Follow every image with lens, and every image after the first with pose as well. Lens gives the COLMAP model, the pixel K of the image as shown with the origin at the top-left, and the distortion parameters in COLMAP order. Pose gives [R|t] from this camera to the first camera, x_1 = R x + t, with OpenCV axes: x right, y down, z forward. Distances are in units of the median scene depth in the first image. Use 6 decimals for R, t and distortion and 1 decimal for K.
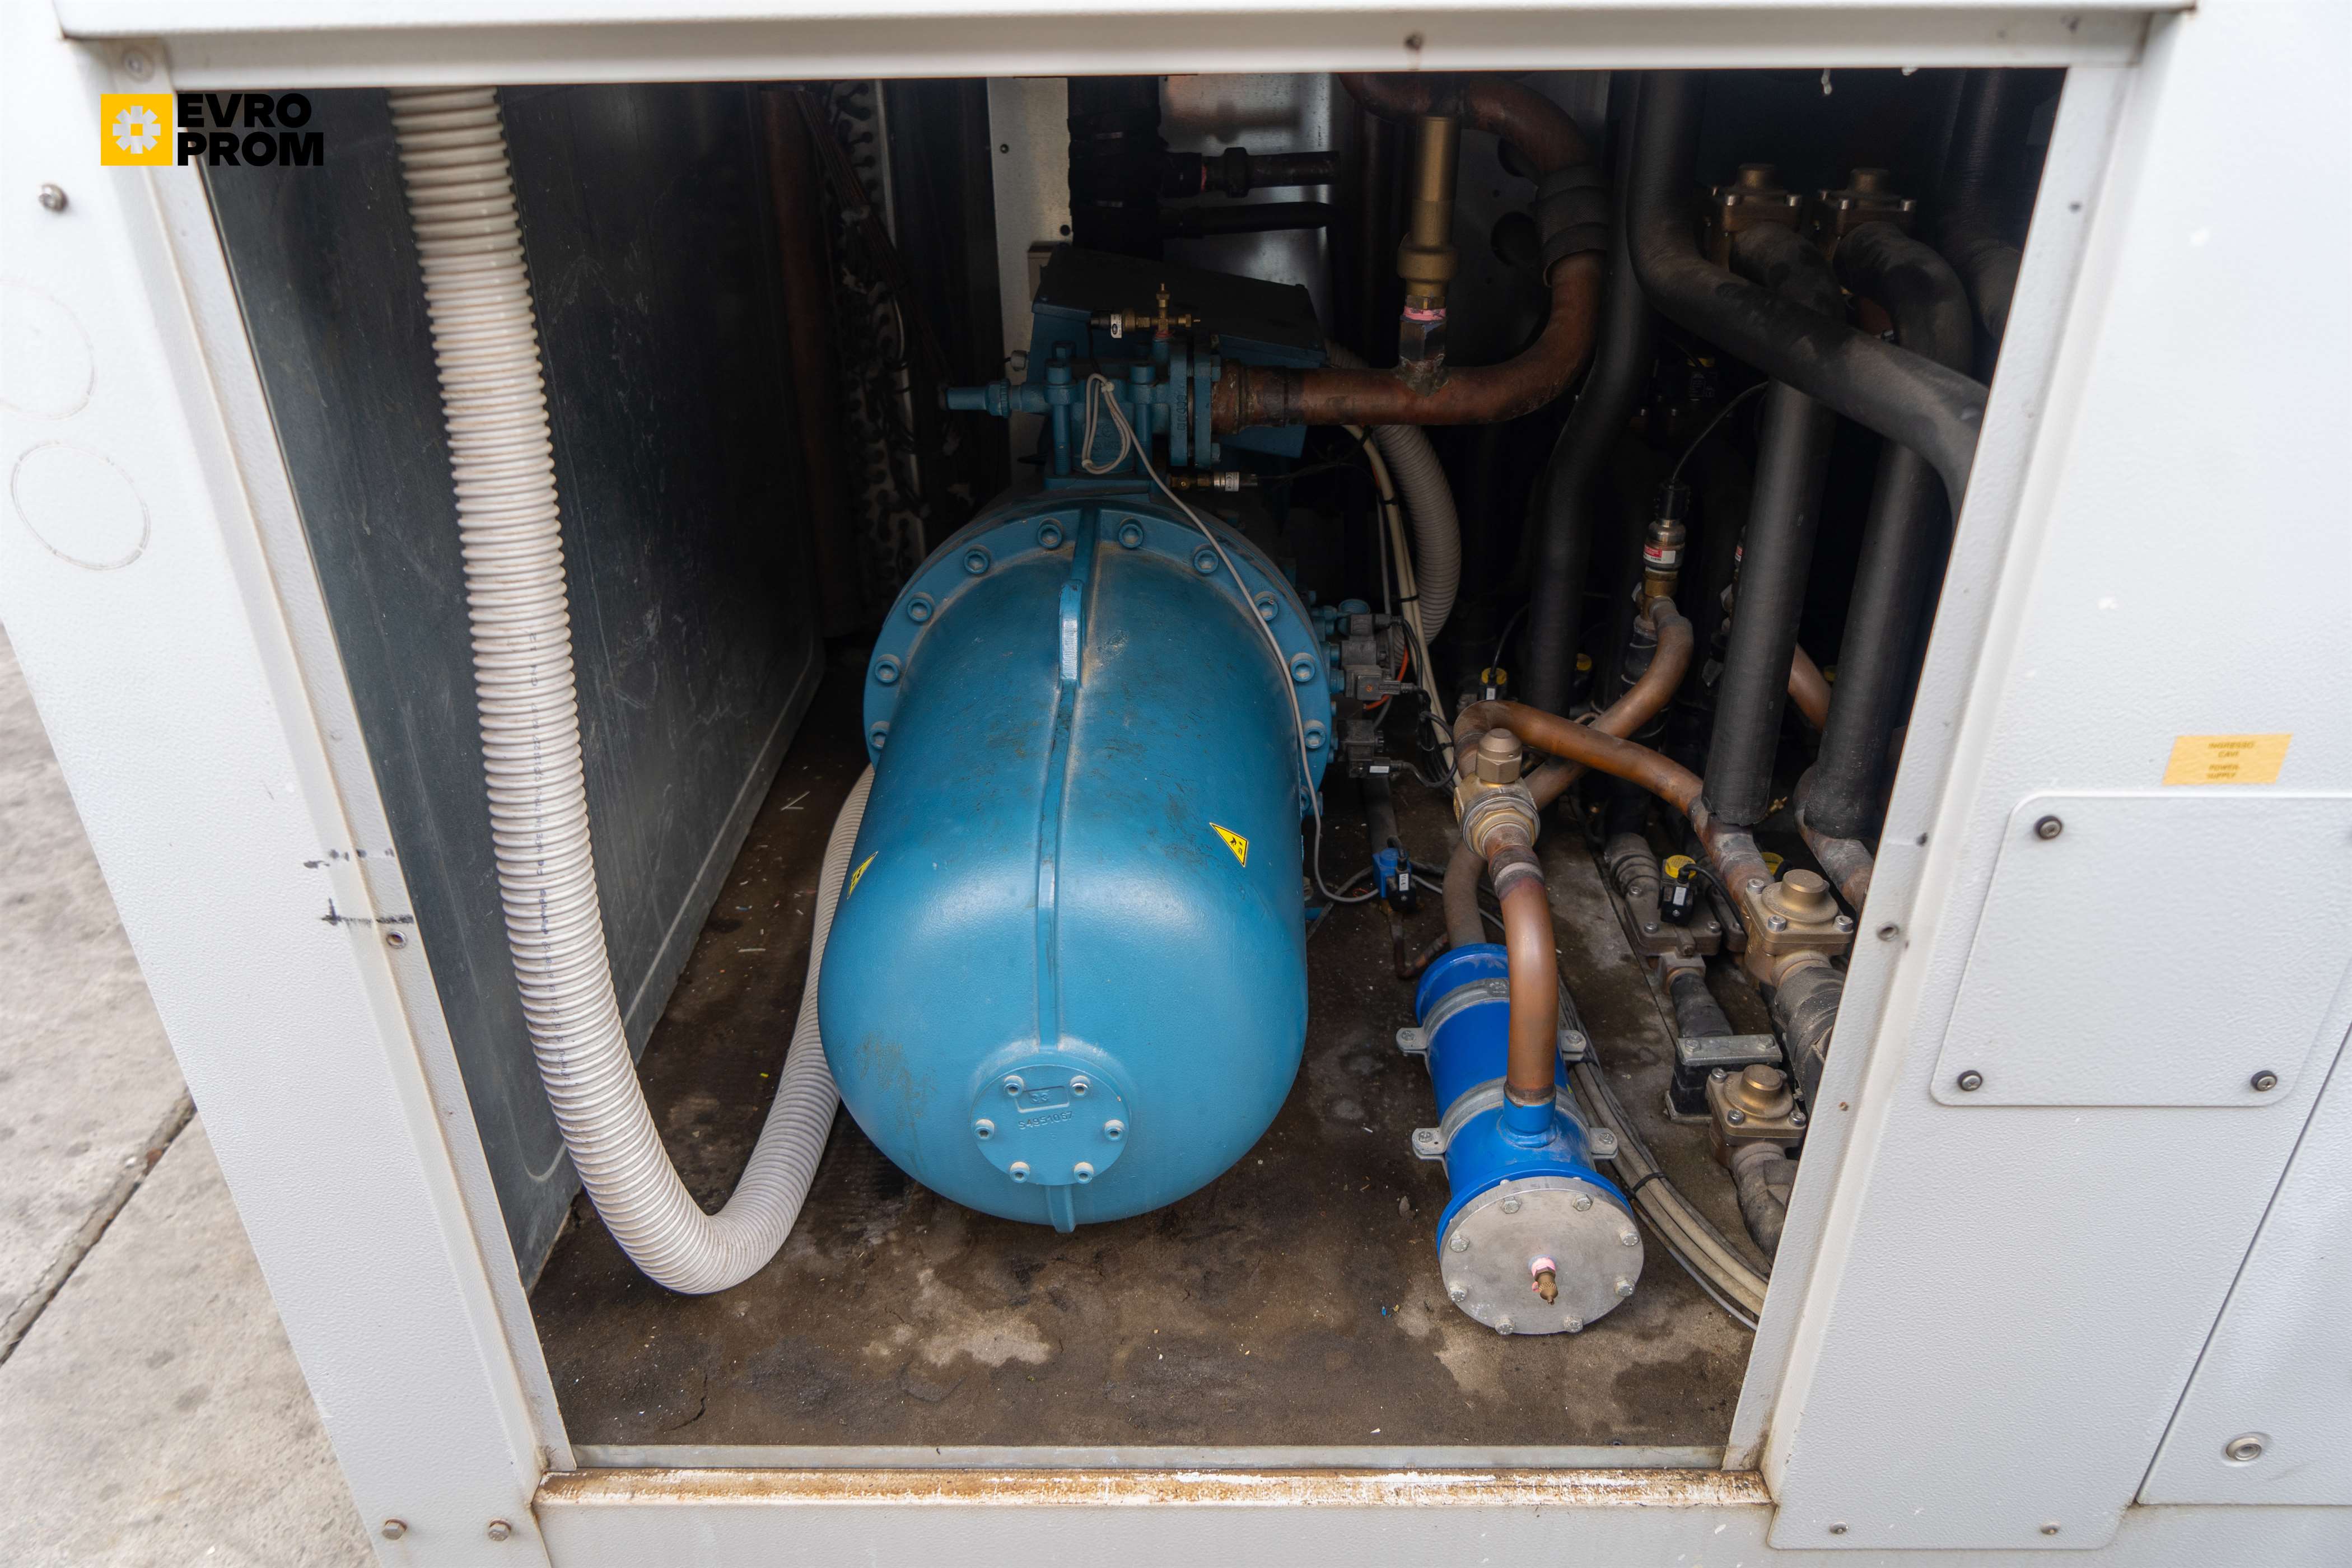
lens RADIAL K [[1709.6, 0, 1175.2], [0, 1709.6, 796.2], [0, 0, 1]] dist [-0.024123, 0.001831]
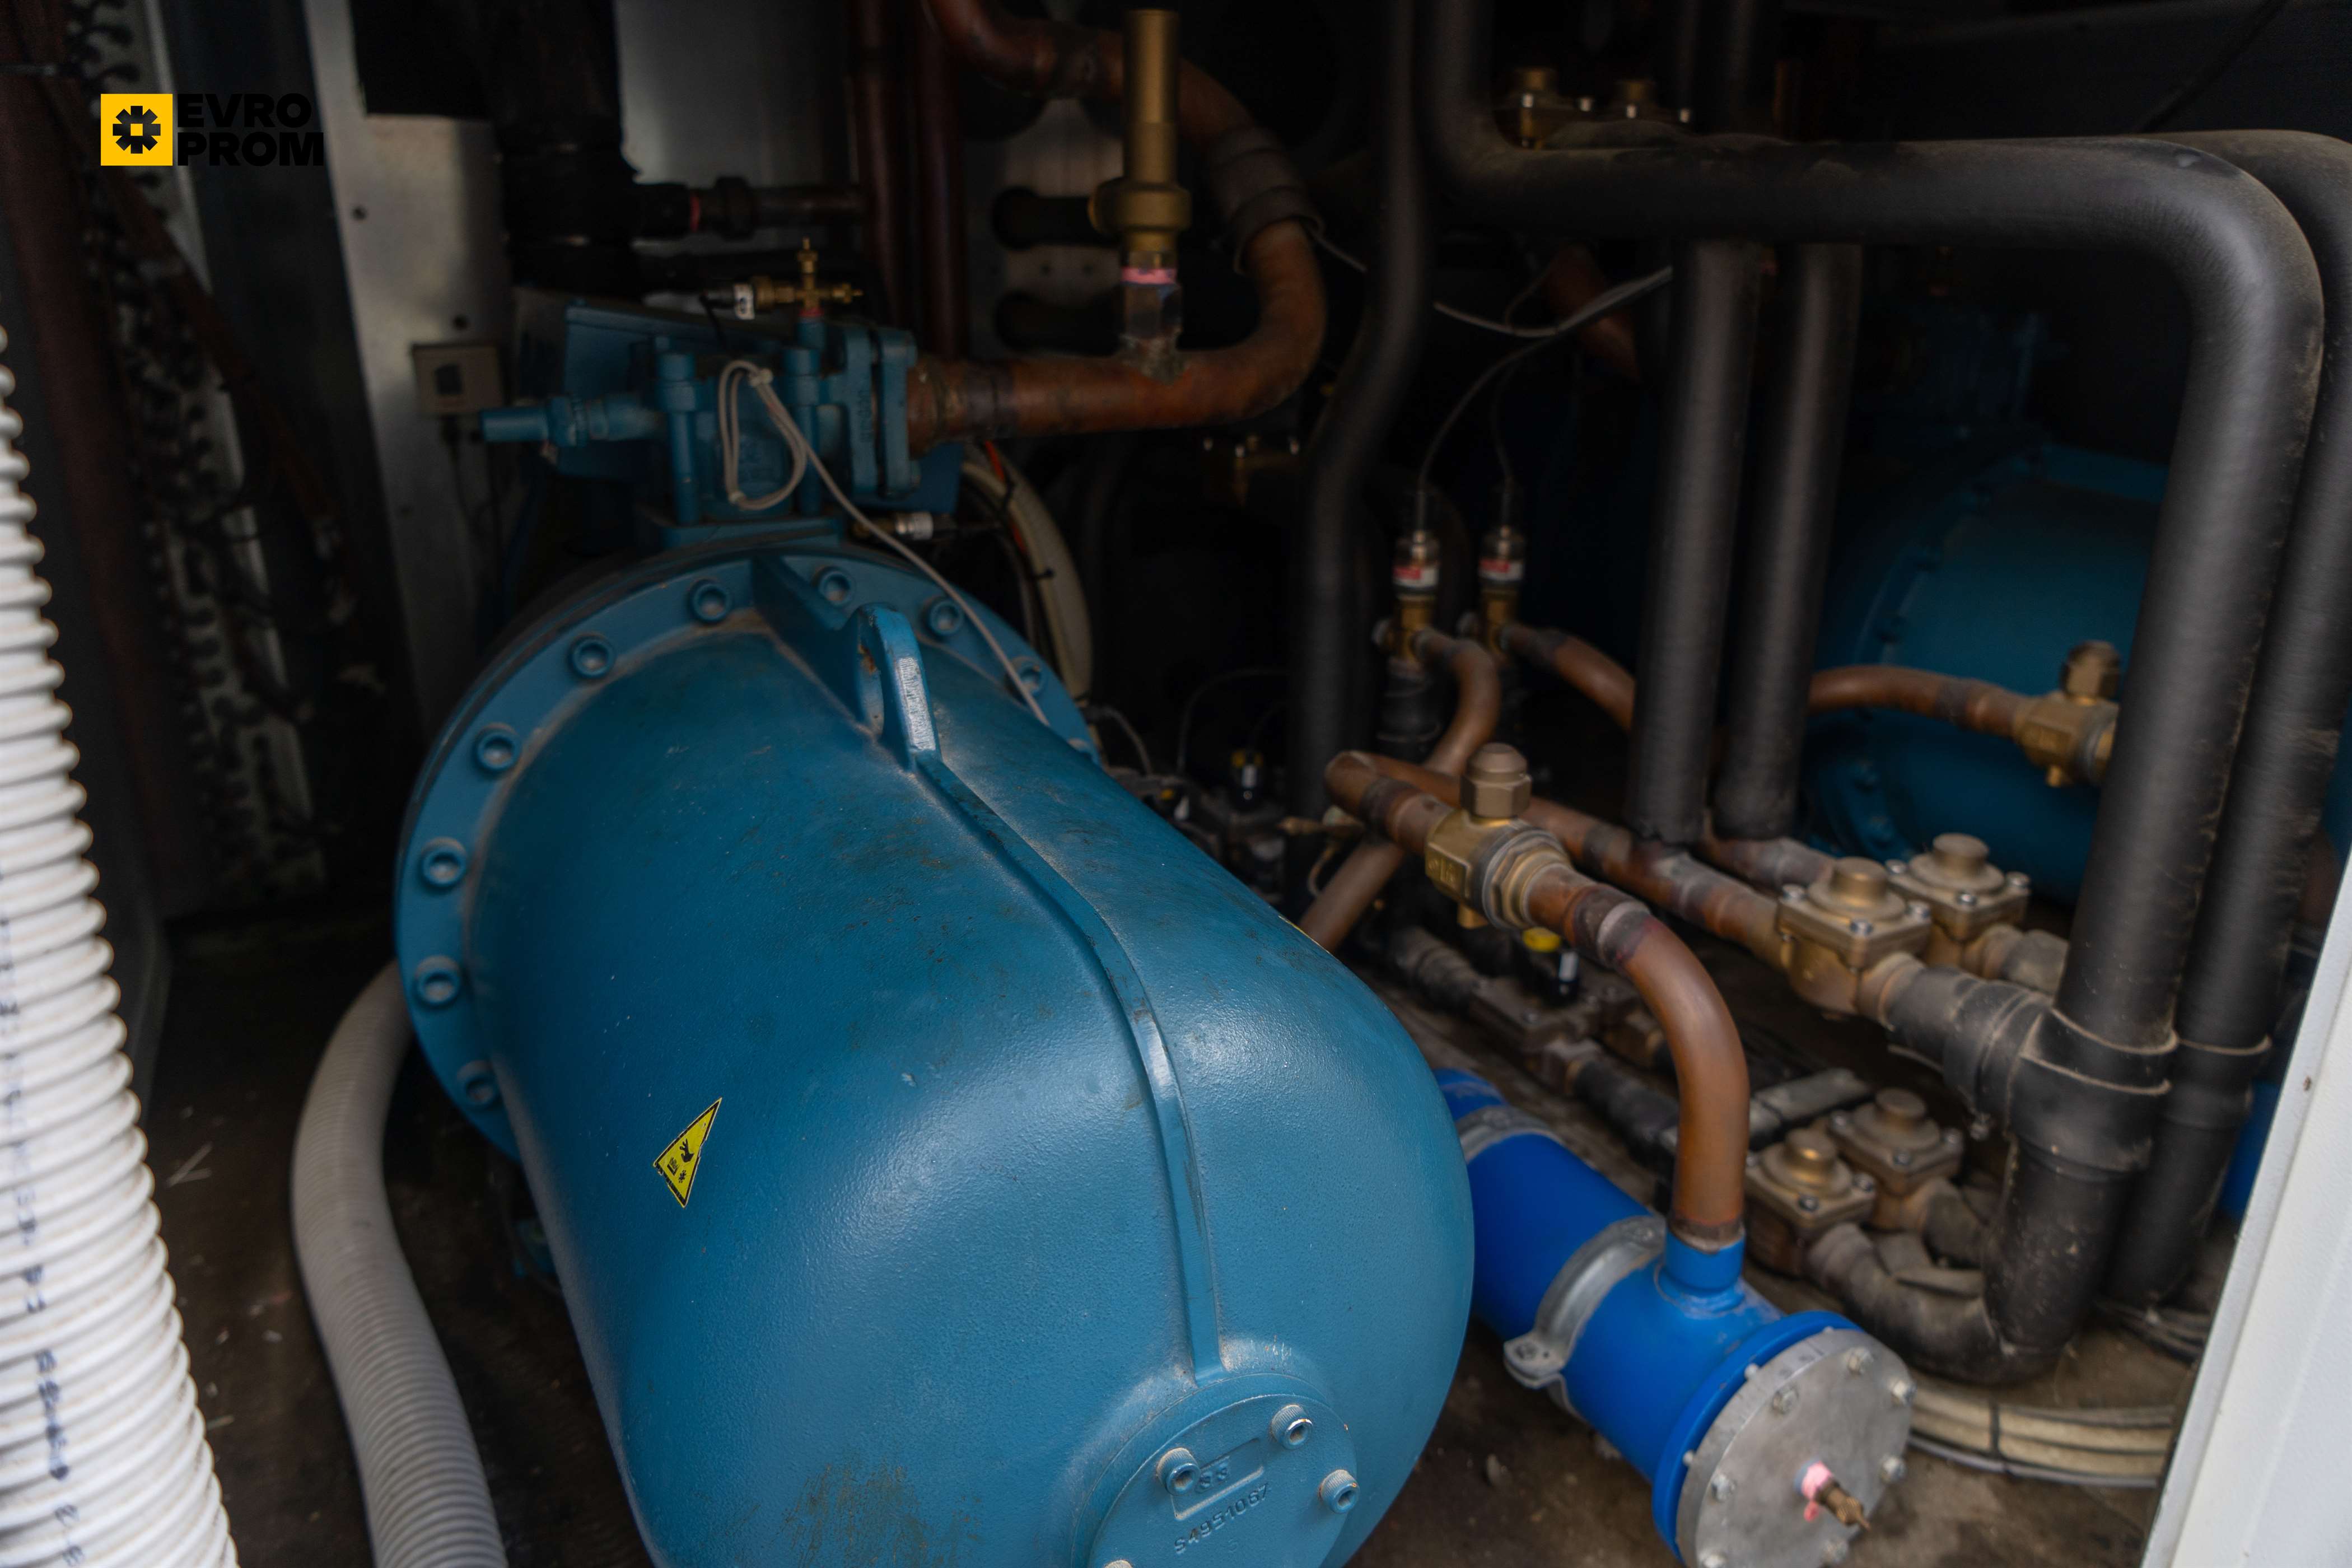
lens RADIAL K [[1611.0, 0, 1176.0], [0, 1611.0, 784.0], [0, 0, 1]] dist [-0.016923, 0.004654]
pose [[0.870849, -0.145877, 0.469406, -0.212024], [0.224450, 0.967592, -0.115704, 0.022111], [-0.437315, 0.206119, 0.875369, 0.406136]]
